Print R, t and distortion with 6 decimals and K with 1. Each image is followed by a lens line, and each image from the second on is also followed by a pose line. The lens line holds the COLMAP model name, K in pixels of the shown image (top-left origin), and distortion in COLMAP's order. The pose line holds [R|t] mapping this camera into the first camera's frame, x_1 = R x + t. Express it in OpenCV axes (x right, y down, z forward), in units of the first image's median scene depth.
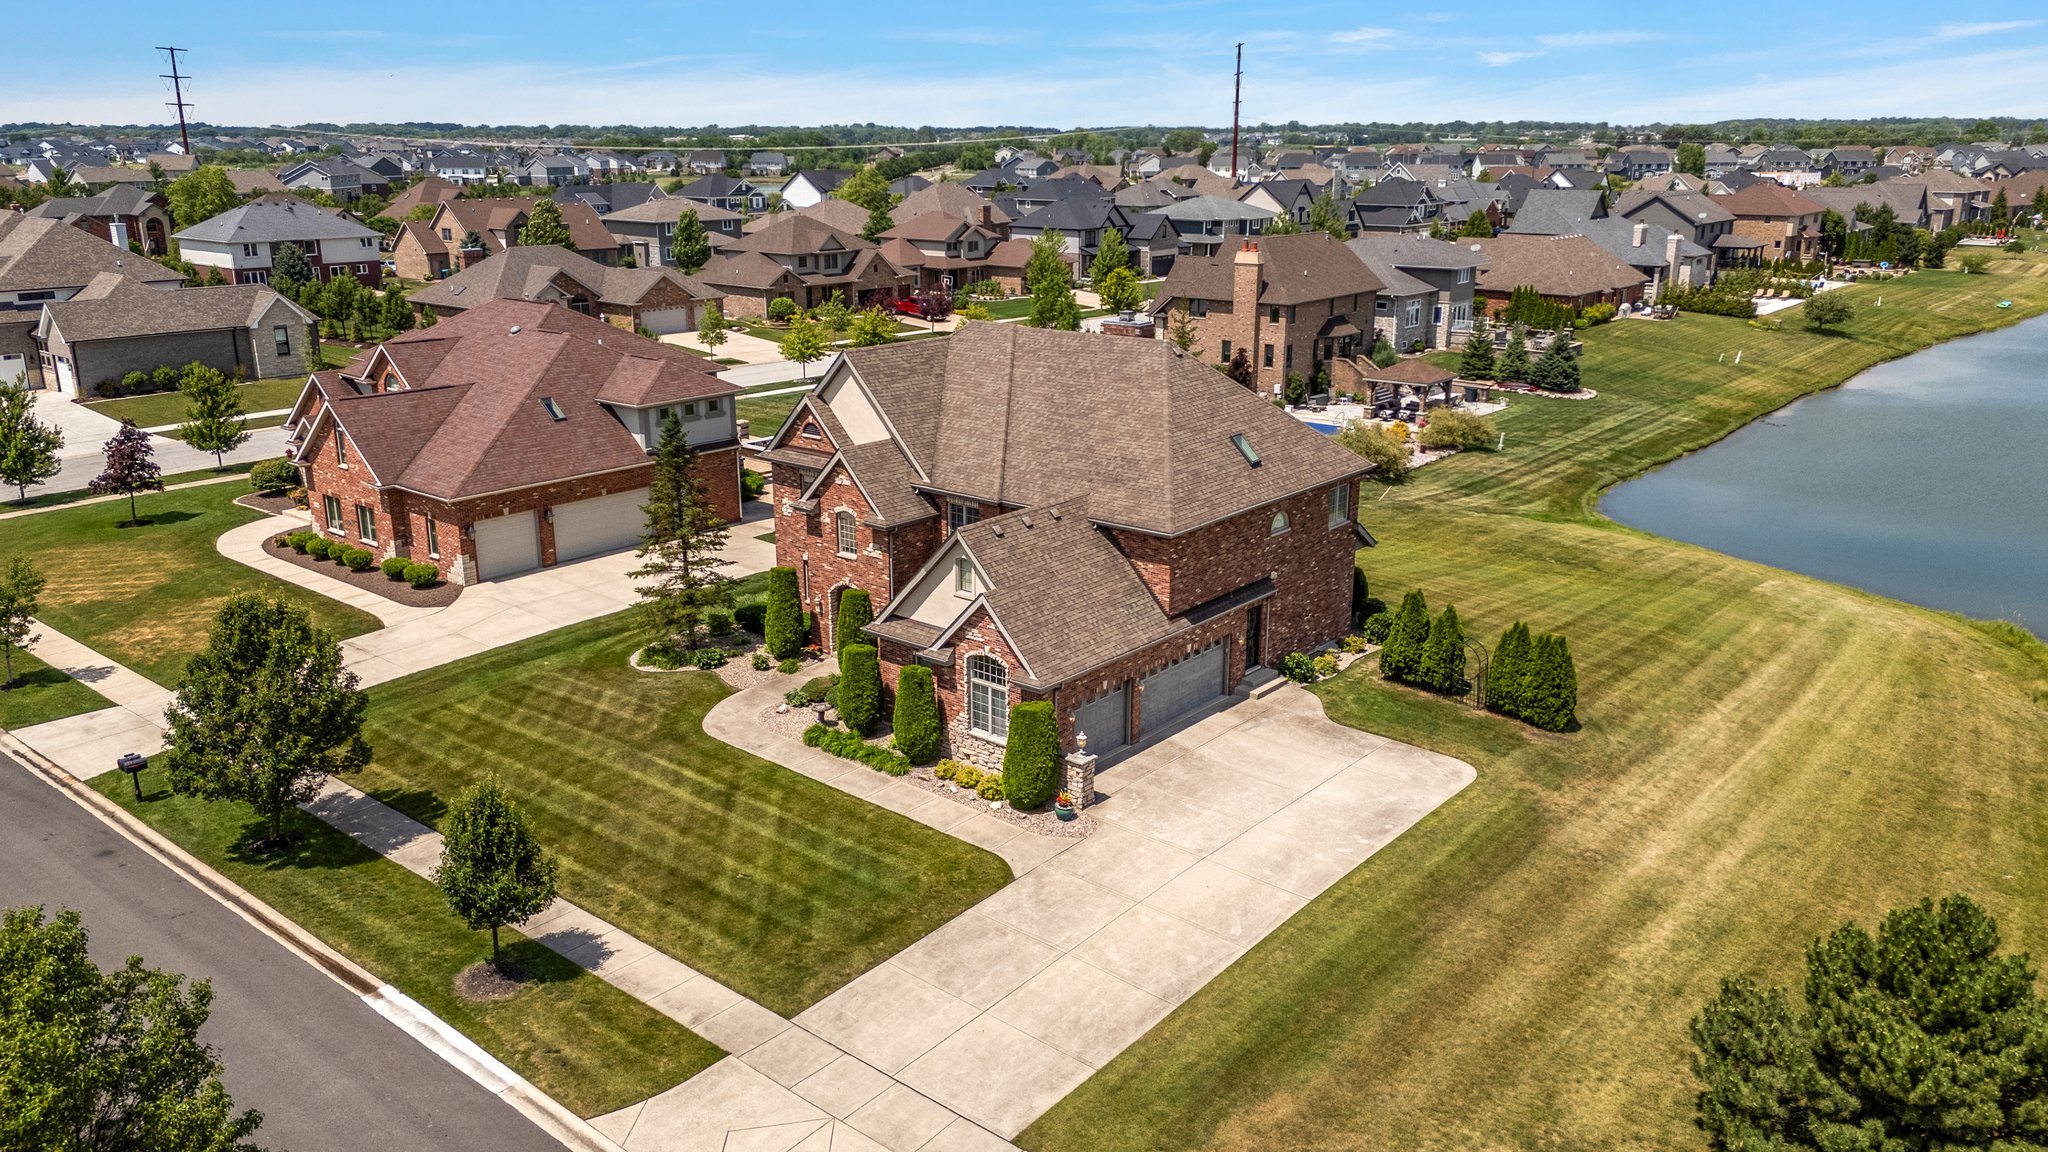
lens RADIAL K [[1526.6, 0, 1024.0], [0, 1526.6, 576.0], [0, 0, 1]] dist [0.074844, -0.072463]
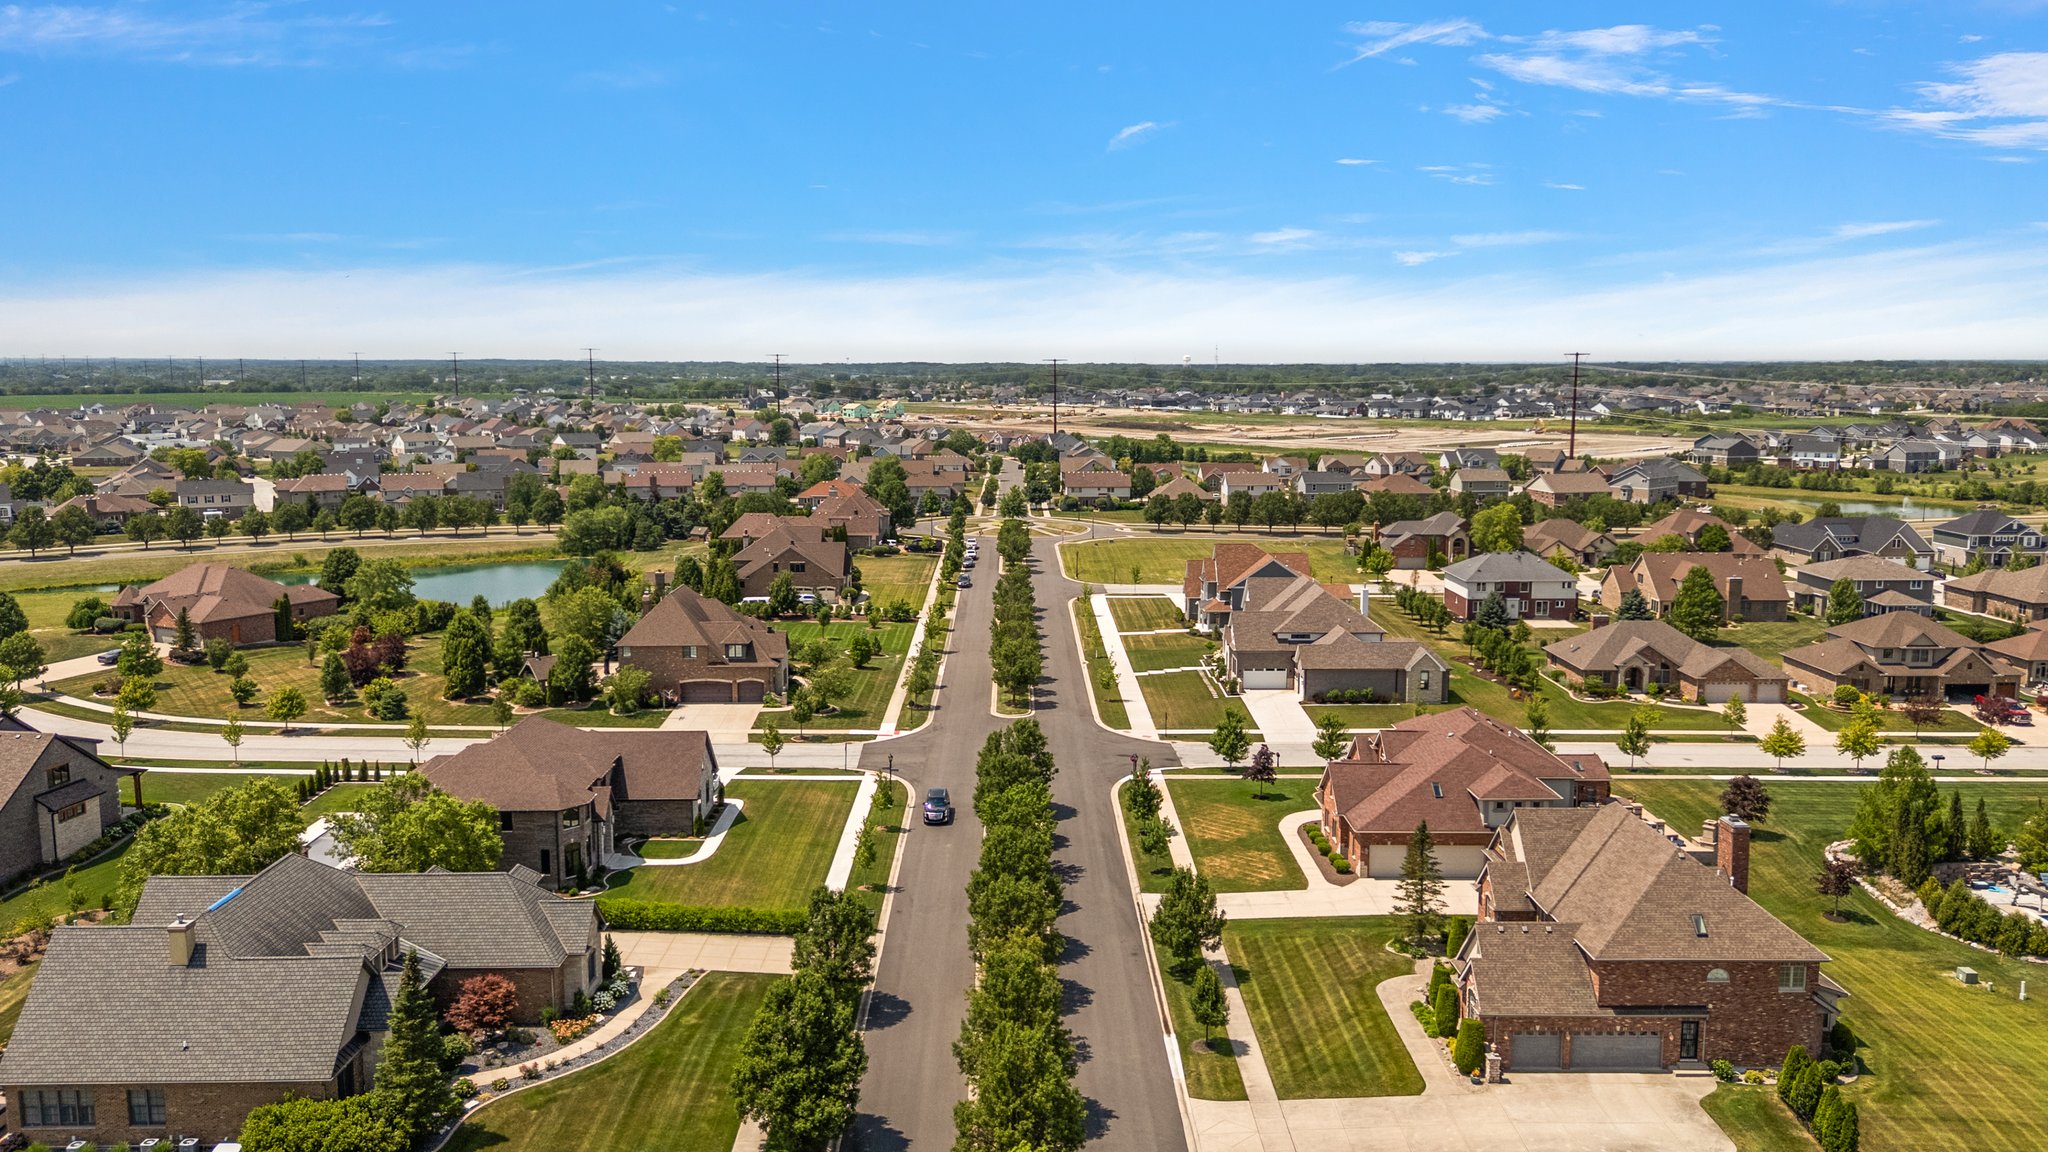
lens RADIAL K [[1524.3, 0, 1024.0], [0, 1524.3, 576.0], [0, 0, 1]] dist [0.103145, -0.091712]
pose [[0.648204, 0.106366, -0.754002, 0.849706], [-0.208709, 0.977093, -0.041587, -0.216346], [0.732306, 0.184324, 0.655555, -0.676927]]
